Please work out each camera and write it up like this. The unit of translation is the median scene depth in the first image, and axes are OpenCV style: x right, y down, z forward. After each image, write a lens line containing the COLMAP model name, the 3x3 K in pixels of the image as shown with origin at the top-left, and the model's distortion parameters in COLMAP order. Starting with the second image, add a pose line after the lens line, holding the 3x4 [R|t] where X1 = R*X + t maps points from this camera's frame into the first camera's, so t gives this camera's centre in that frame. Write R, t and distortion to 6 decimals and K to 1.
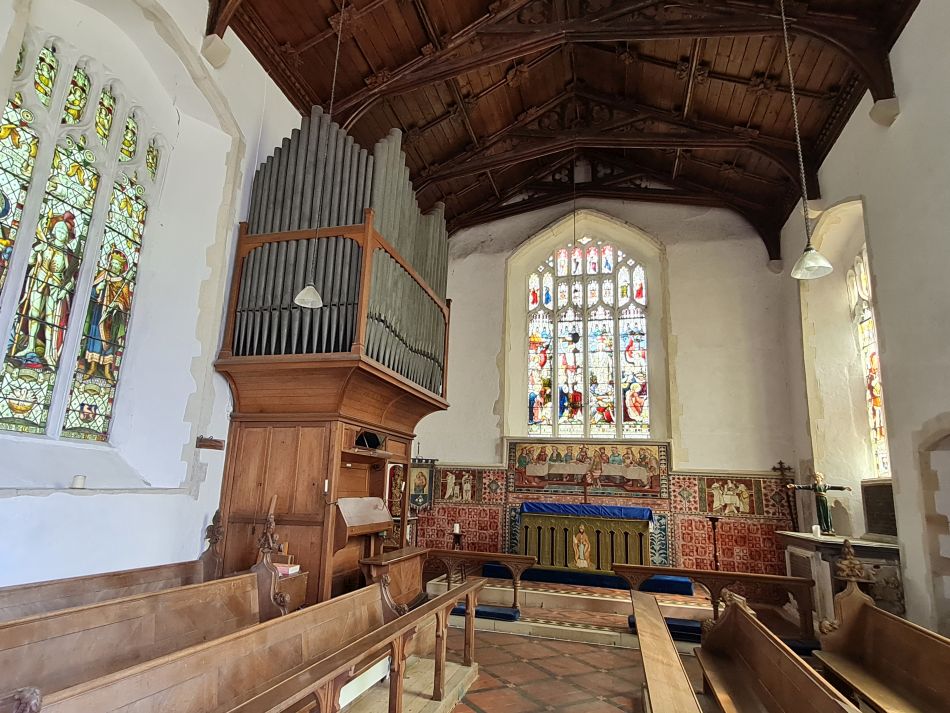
lens RADIAL K [[553.0, 0, 462.9], [0, 553.0, 356.7], [0, 0, 1]] dist [-0.001316, 0.000122]
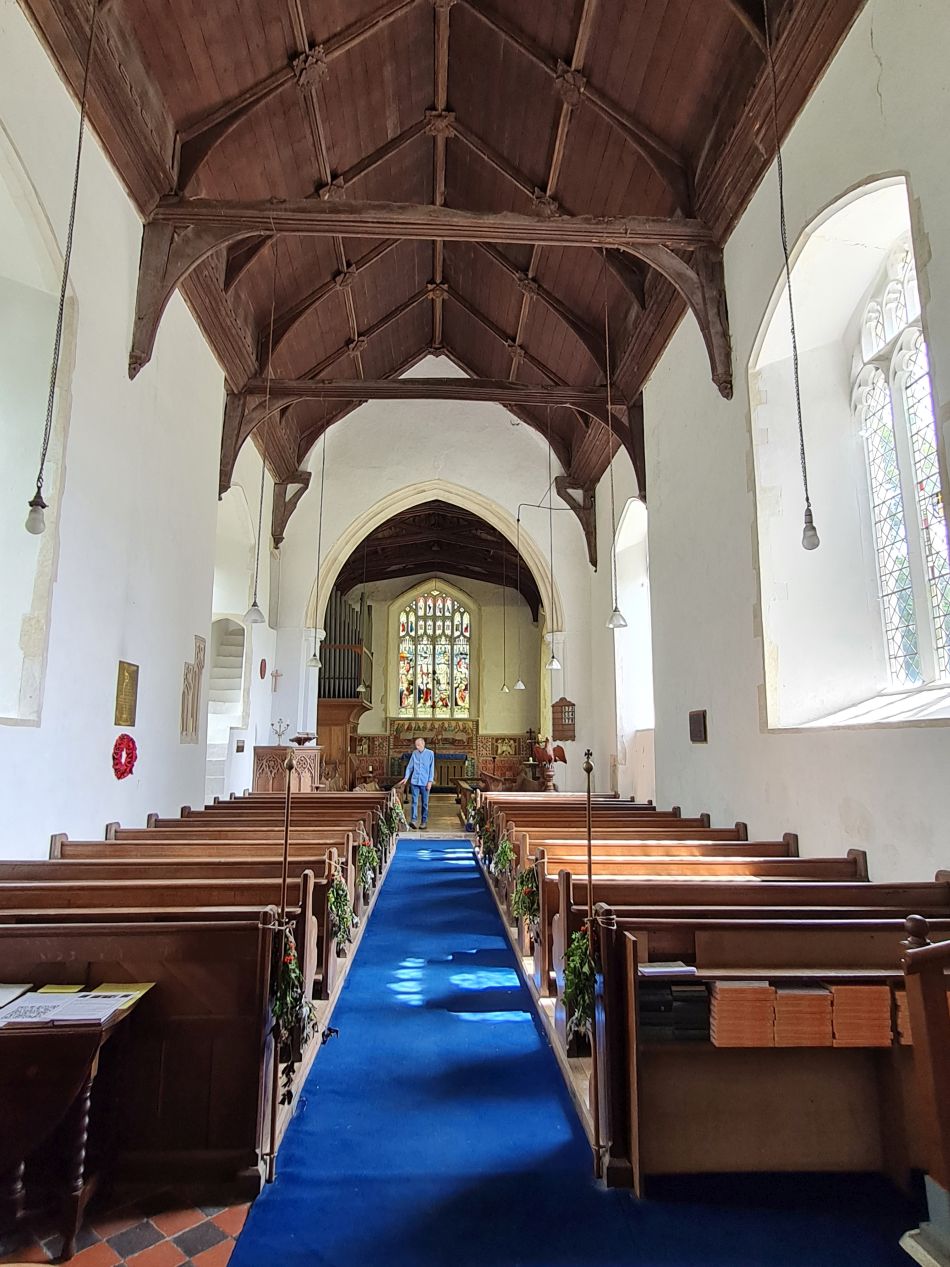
lens RADIAL K [[737.5, 0, 467.7], [0, 737.5, 618.5], [0, 0, 1]] dist [-0.001316, 0.000122]
pose [[0.951448, 0.016482, 0.307369, -0.440532], [-0.038158, 0.997179, 0.064644, -0.352259], [-0.305436, -0.073234, 0.949392, -1.358683]]
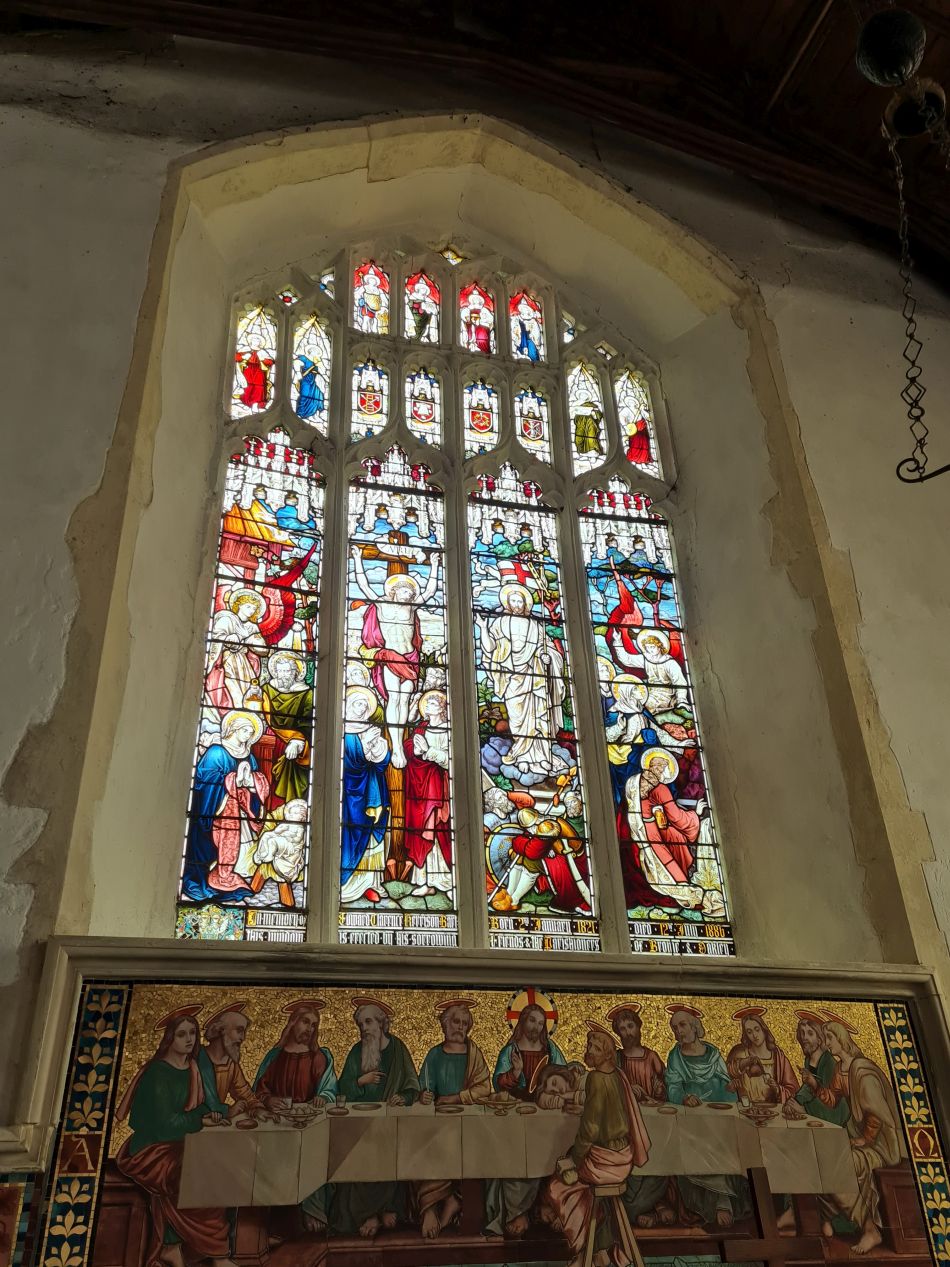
lens RADIAL K [[1038.3, 0, 475.0], [0, 1038.3, 633.5], [0, 0, 1]] dist [0.054760, -0.034167]
pose [[0.857767, 0.195408, 0.475449, 0.020737], [-0.055104, 0.954553, -0.292903, 0.159273], [-0.511077, 0.225043, 0.829552, 0.754440]]
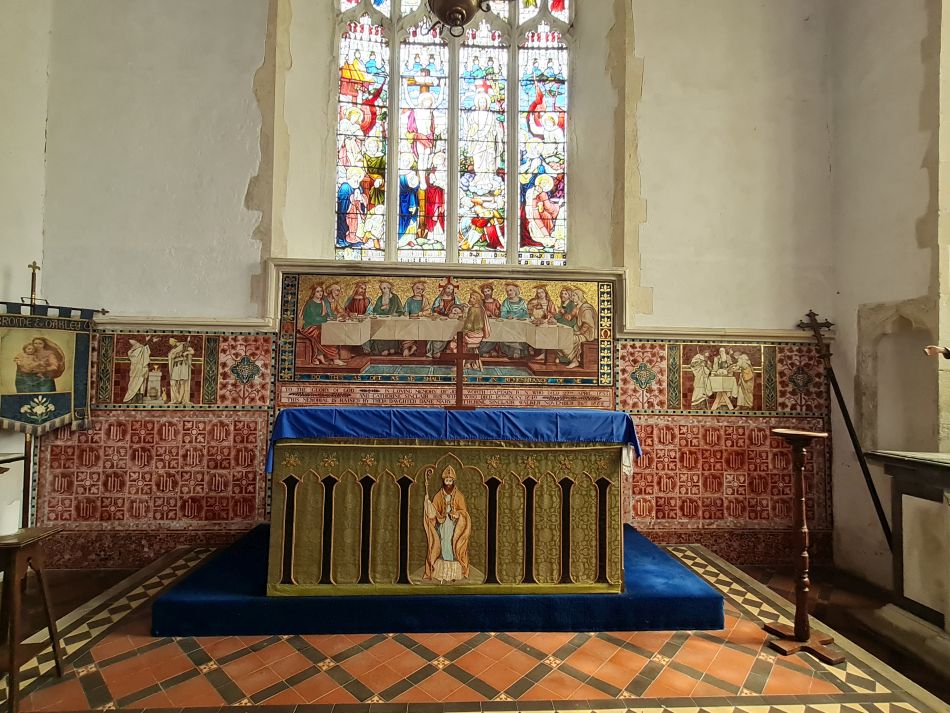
lens RADIAL K [[461.0, 0, 477.5], [0, 461.0, 365.2], [0, 0, 1]] dist [0.000830, 0.000428]
pose [[0.948548, -0.017274, 0.316161, 0.126508], [-0.049255, 0.978306, 0.201225, 0.162516], [-0.312778, -0.206444, 0.927120, 0.664312]]
